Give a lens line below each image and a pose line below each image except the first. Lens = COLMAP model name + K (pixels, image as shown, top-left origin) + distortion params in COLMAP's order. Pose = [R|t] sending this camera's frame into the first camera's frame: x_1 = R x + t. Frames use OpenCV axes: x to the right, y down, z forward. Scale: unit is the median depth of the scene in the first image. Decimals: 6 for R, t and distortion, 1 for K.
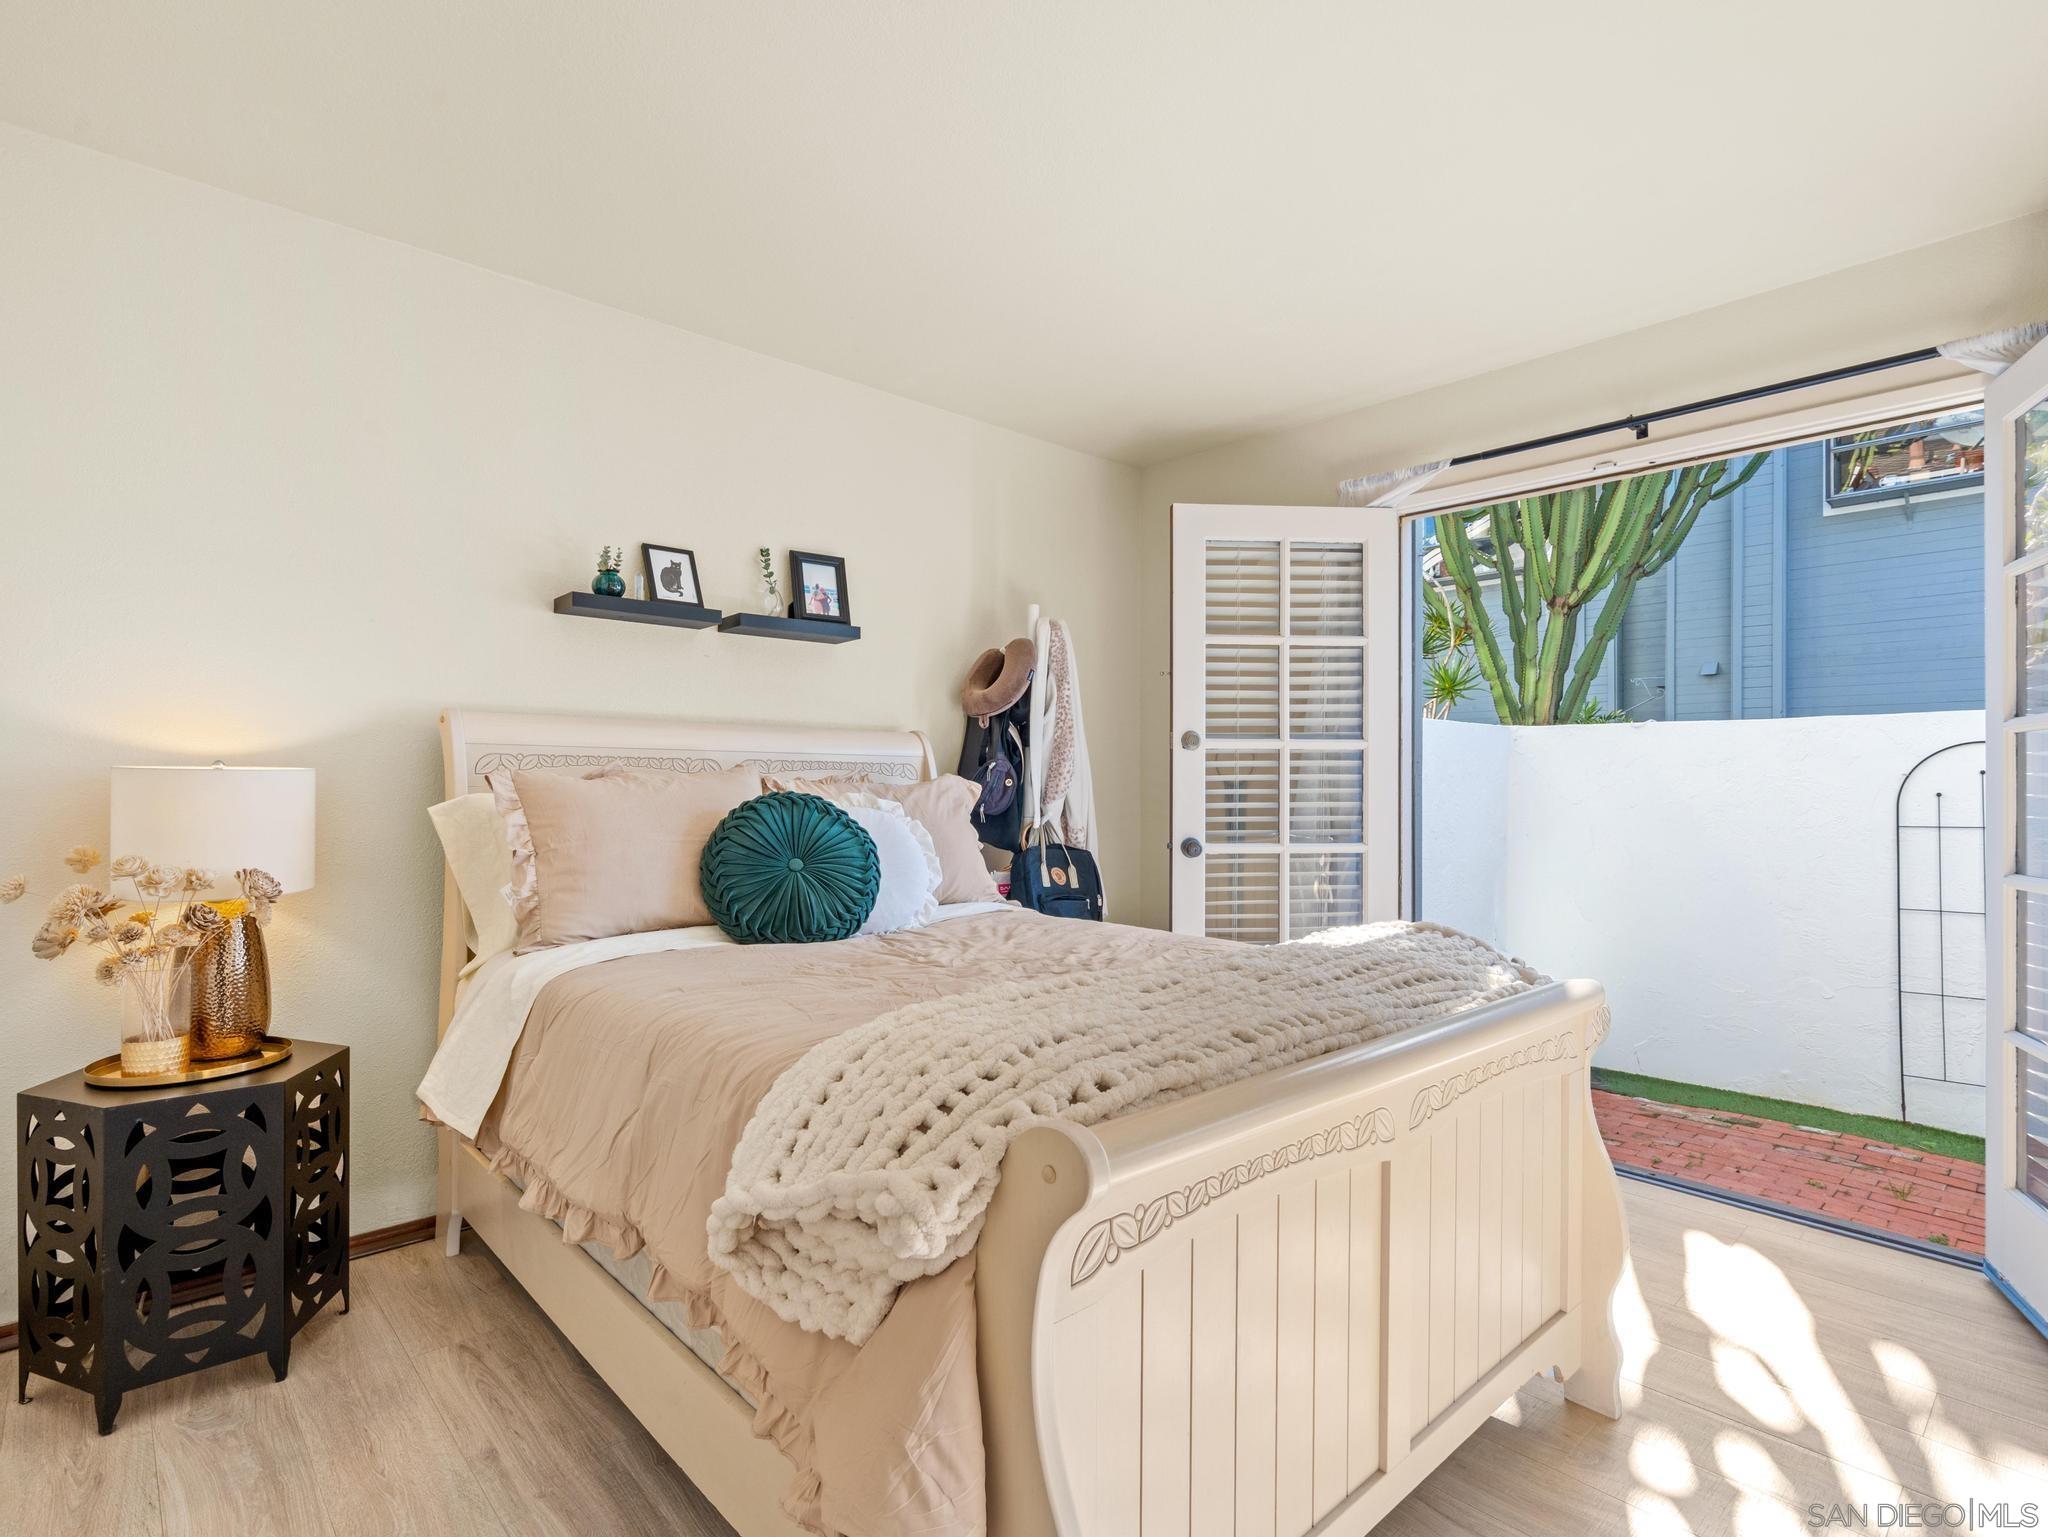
lens RADIAL K [[1019.7, 0, 1022.7], [0, 1019.7, 775.5], [0, 0, 1]] dist [-0.002643, 0.000548]
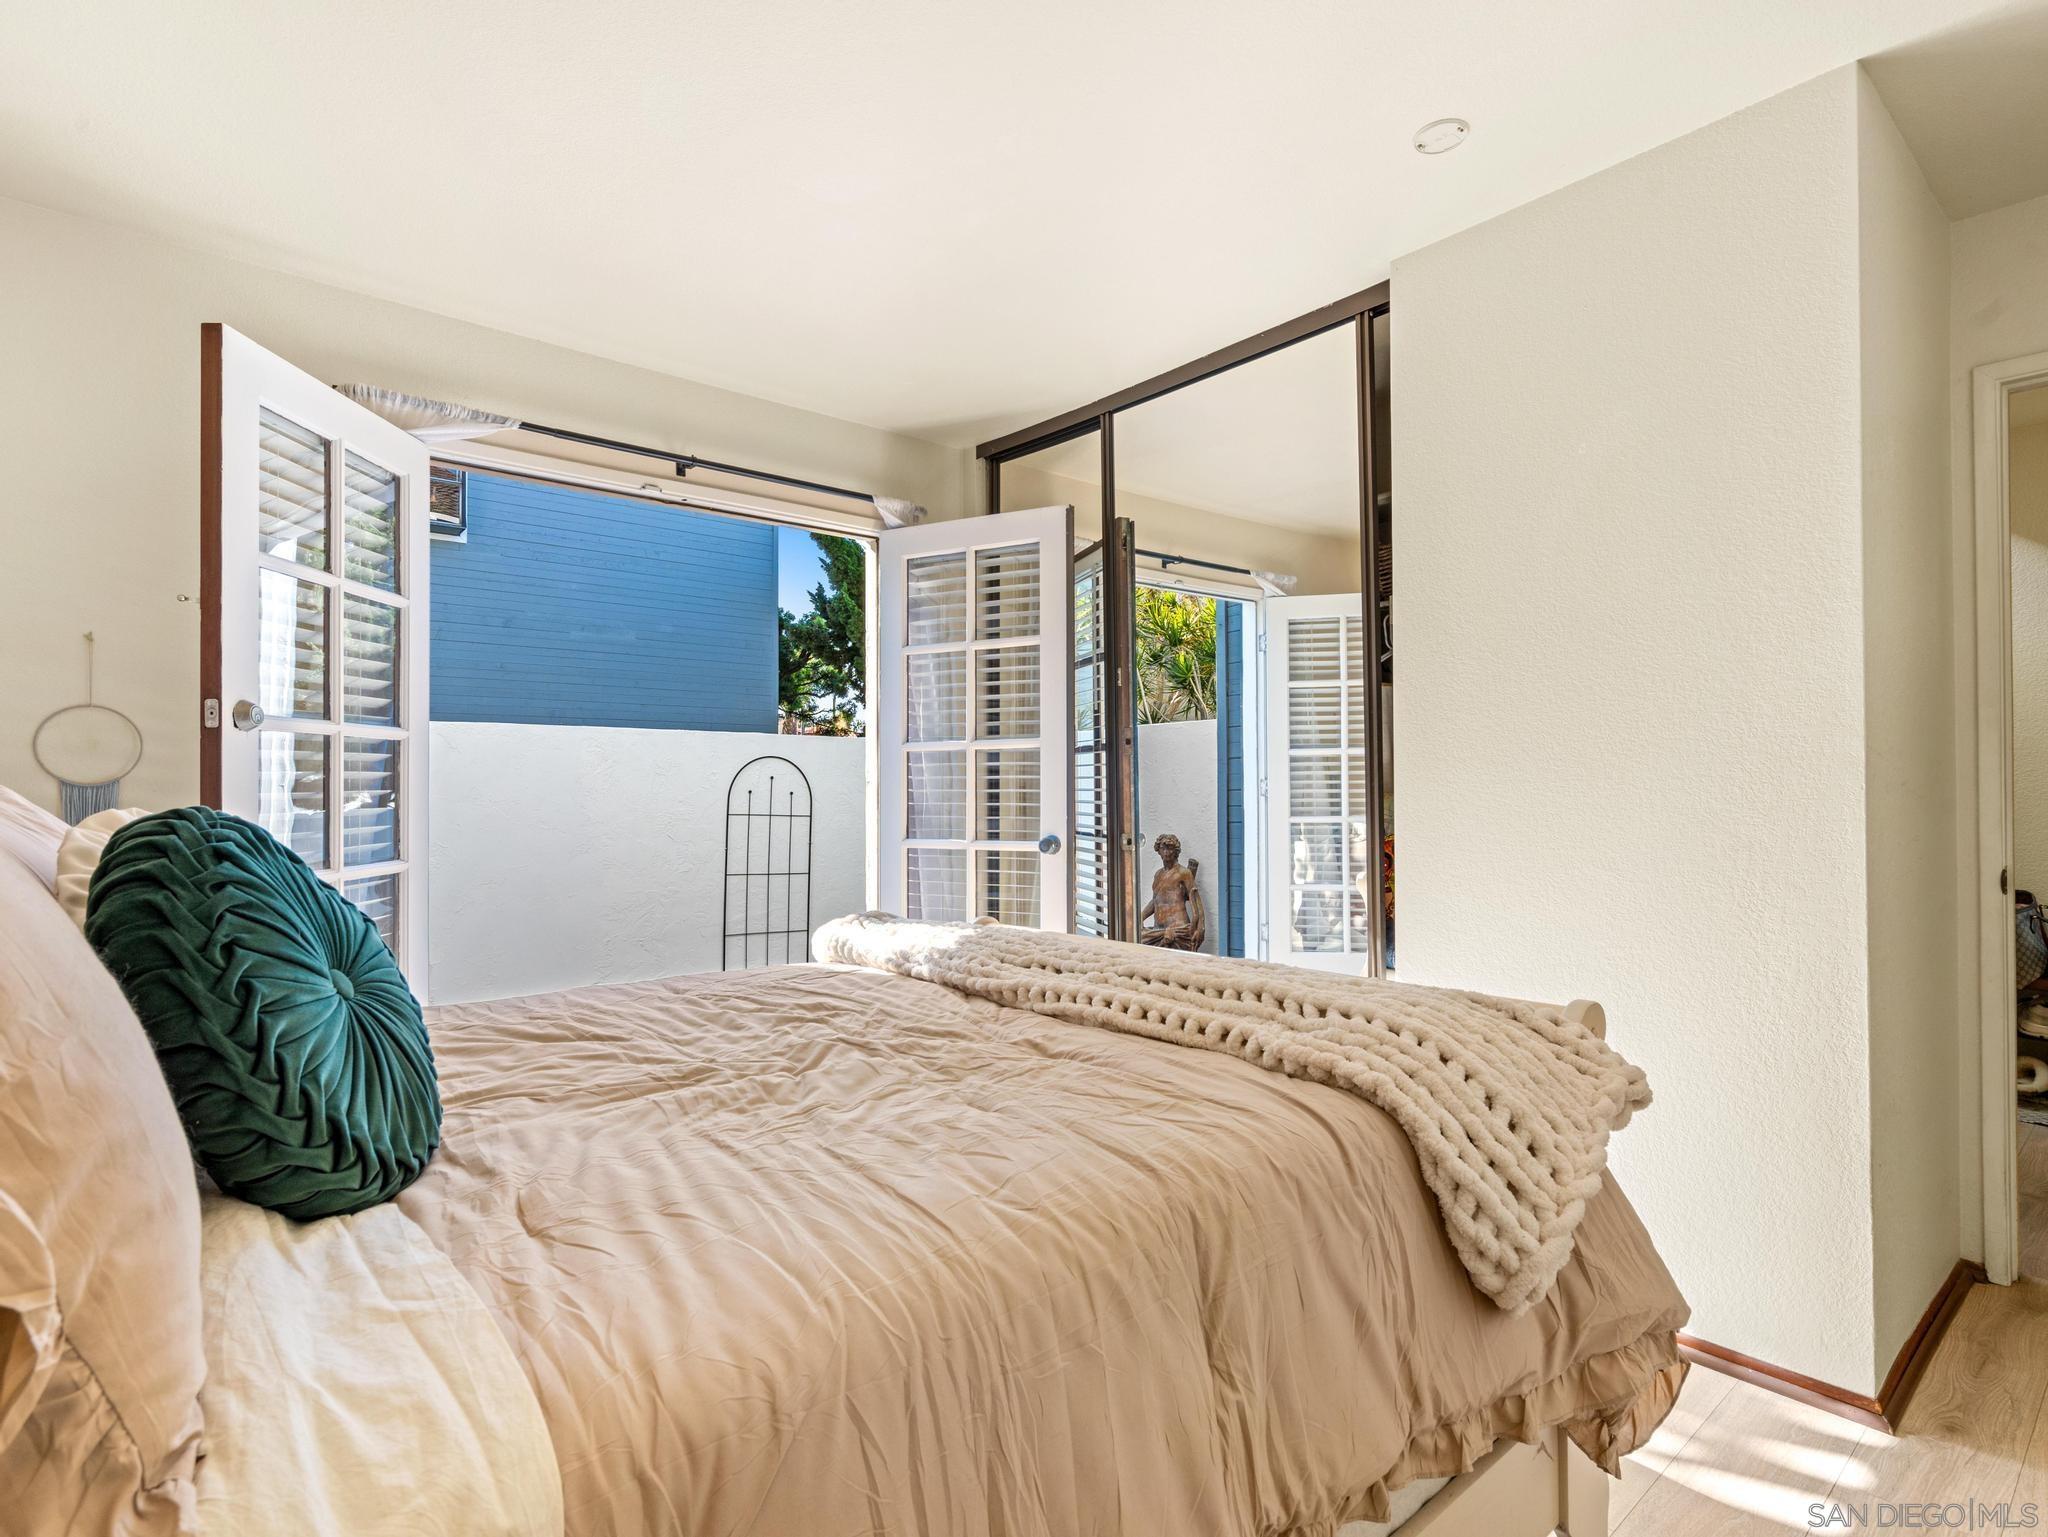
lens RADIAL K [[1019.7, 0, 1022.7], [0, 1019.7, 775.5], [0, 0, 1]] dist [-0.002643, 0.000548]
pose [[0.029939, 0.002223, 0.999549, -0.510207], [-0.002033, 0.999996, -0.002163, 0.003864], [-0.999550, -0.001968, 0.029943, 0.581278]]
